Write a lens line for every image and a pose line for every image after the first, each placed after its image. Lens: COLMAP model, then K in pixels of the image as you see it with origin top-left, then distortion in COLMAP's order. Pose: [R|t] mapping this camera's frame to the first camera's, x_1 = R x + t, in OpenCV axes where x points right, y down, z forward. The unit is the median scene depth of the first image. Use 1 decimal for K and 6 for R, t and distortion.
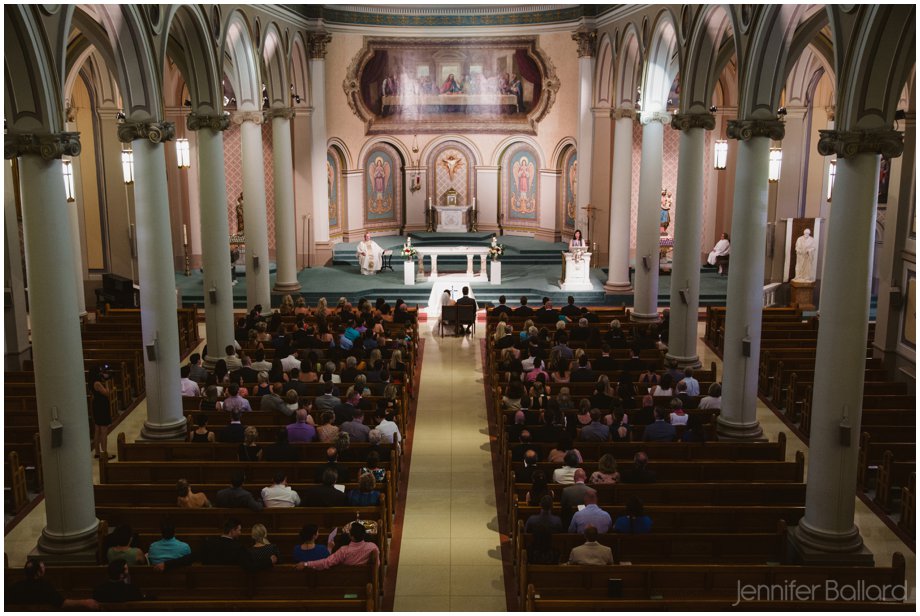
lens RADIAL K [[1069.5, 0, 443.9], [0, 1069.5, 308.1], [0, 0, 1]] dist [0.097390, -0.001192]
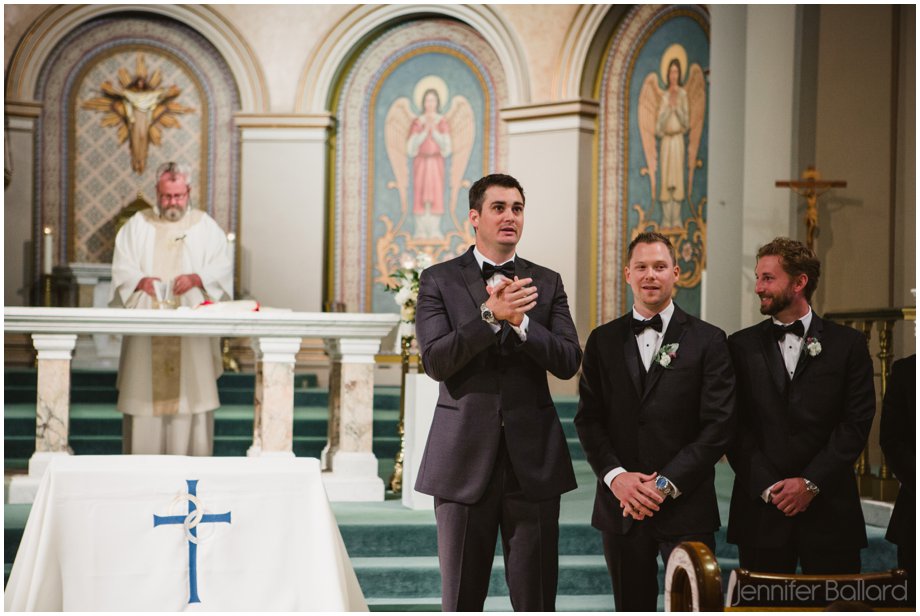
lens RADIAL K [[1705.5, 0, 460.0], [0, 1705.5, 308.0], [0, 0, 1]] dist [0.198641, 0.011493]
pose [[0.976978, 0.027628, 0.211544, -0.004059], [0.020958, 0.974354, -0.224043, 0.005197], [-0.212309, 0.223319, 0.951343, 0.627816]]
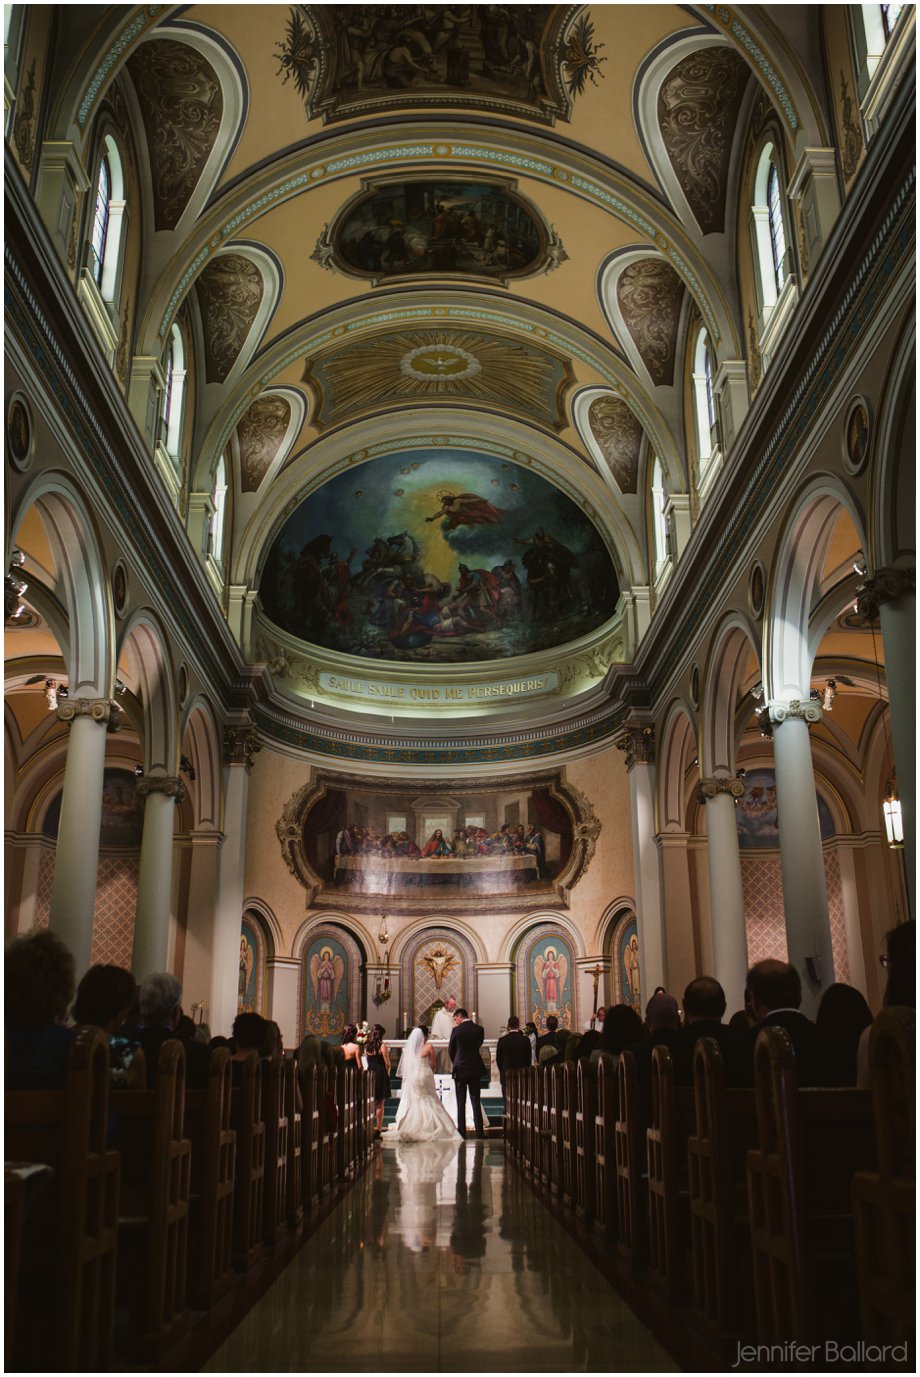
lens RADIAL K [[1208.1, 0, 460.0], [0, 1208.1, 688.5], [0, 0, 1]] dist [-0.081630, -0.001823]
pose [[0.999679, 0.006285, 0.024533, 0.001114], [0.006818, 0.866150, -0.499738, 0.088828], [-0.024391, 0.499745, 0.865829, 0.295591]]
